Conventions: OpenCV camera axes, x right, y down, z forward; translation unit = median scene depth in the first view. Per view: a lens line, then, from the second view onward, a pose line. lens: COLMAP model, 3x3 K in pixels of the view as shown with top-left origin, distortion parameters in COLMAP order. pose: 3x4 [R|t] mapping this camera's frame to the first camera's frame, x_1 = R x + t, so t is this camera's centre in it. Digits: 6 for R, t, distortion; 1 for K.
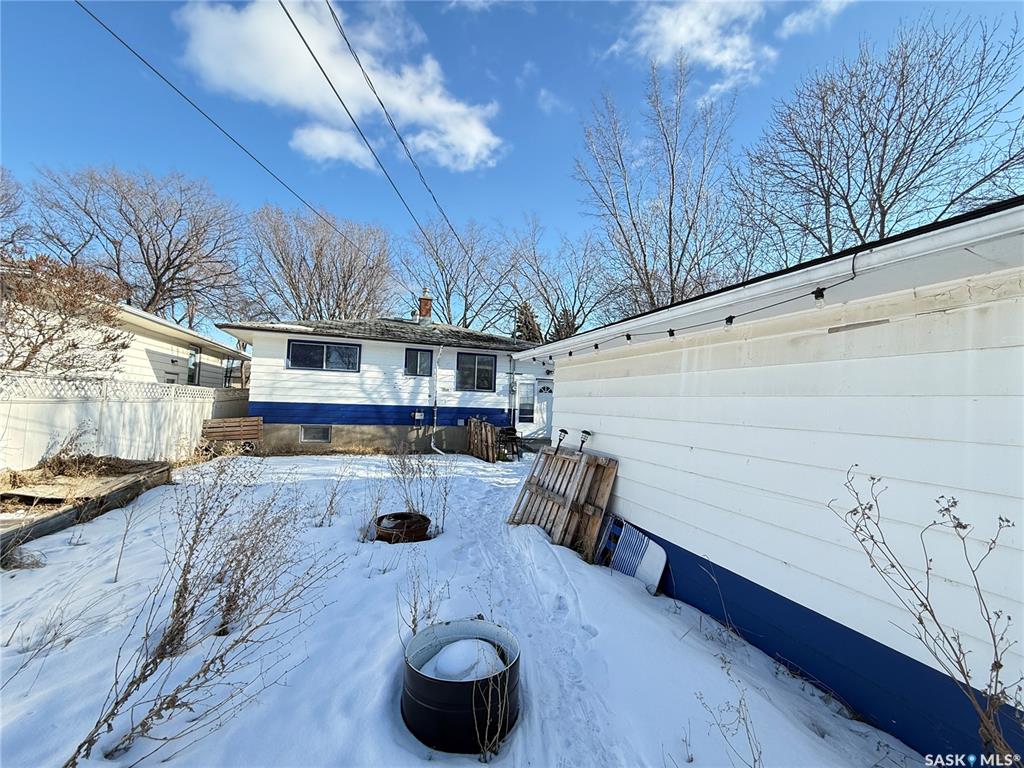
lens RADIAL K [[408.7, 0, 510.2], [0, 408.7, 383.0], [0, 0, 1]] dist [0.000780, -0.000135]
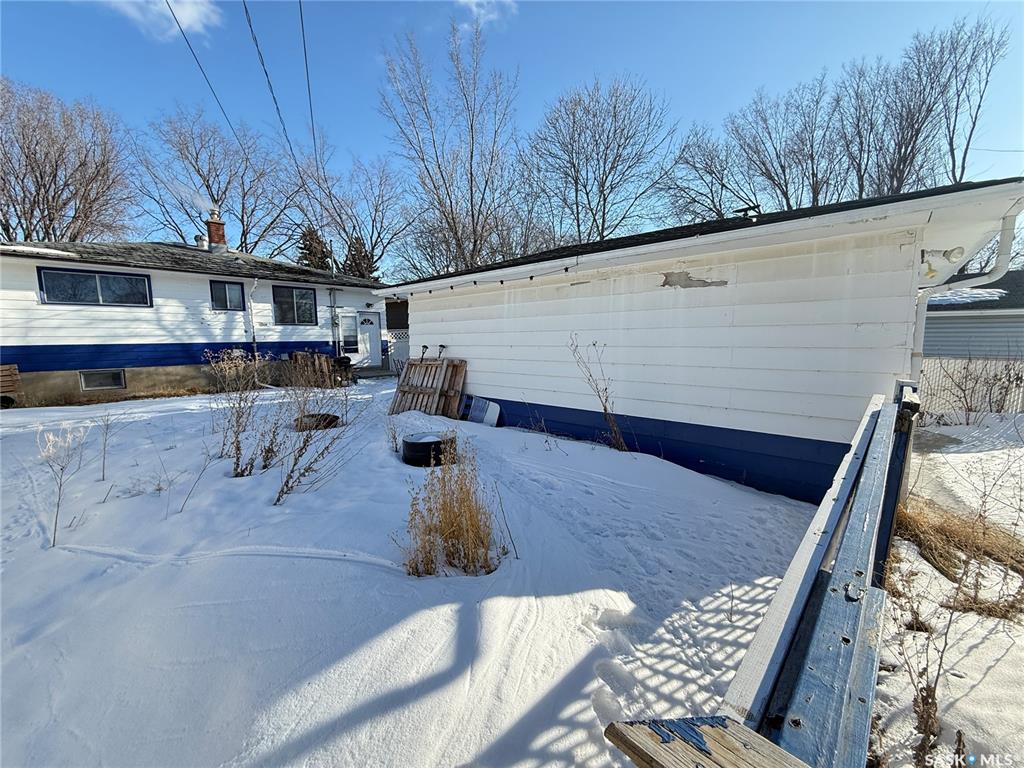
lens RADIAL K [[408.7, 0, 510.2], [0, 408.7, 383.0], [0, 0, 1]] dist [0.000780, -0.000135]
pose [[0.880907, -0.097108, 0.463220, -0.112595], [0.020775, 0.985715, 0.167135, 0.003831], [-0.472833, -0.137608, 0.870341, -0.162045]]
